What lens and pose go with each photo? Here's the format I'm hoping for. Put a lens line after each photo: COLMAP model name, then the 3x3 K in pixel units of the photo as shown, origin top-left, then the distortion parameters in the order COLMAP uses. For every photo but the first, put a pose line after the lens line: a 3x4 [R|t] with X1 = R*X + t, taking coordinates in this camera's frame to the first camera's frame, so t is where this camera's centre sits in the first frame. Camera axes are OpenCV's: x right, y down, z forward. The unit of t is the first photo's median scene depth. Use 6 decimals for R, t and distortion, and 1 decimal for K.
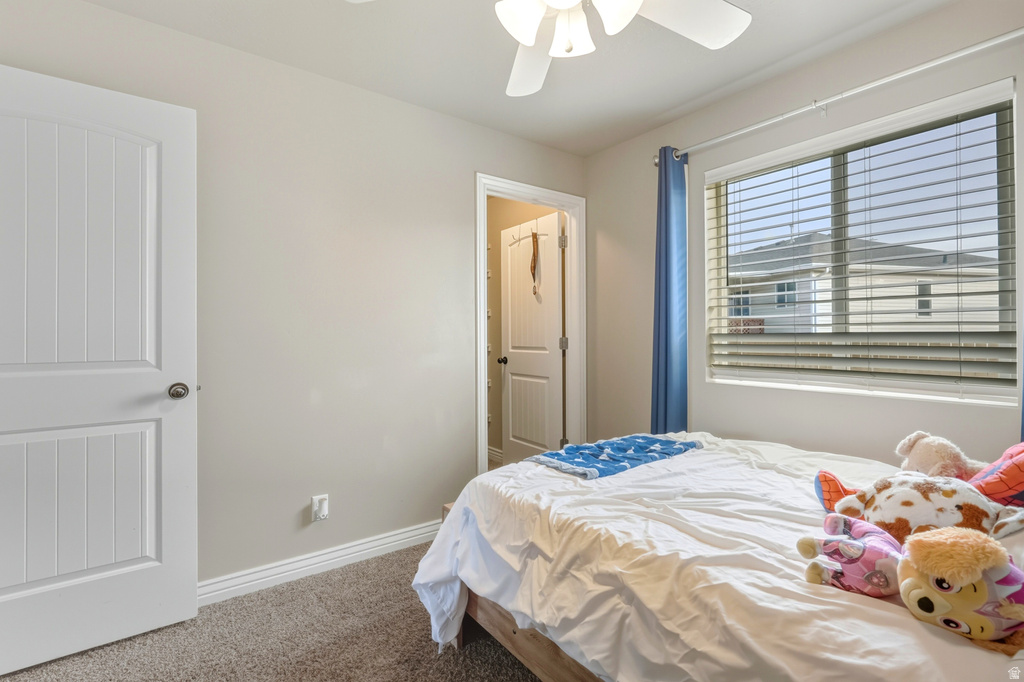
lens RADIAL K [[464.0, 0, 515.8], [0, 464.0, 340.4], [0, 0, 1]] dist [-0.007602, 0.002830]
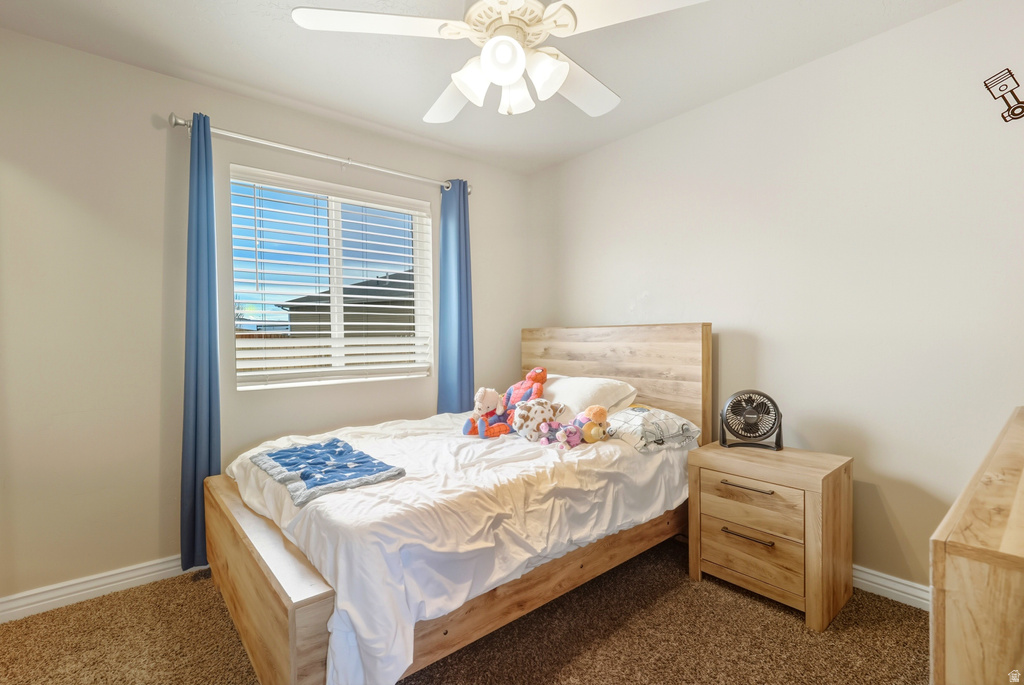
lens RADIAL K [[464.0, 0, 520.9], [0, 464.0, 341.6], [0, 0, 1]] dist [-0.007602, 0.002830]
pose [[-0.070322, -0.011392, 0.997459, -1.143535], [0.011846, 0.999855, 0.012255, -0.020052], [-0.997454, 0.012678, -0.070176, 1.013723]]
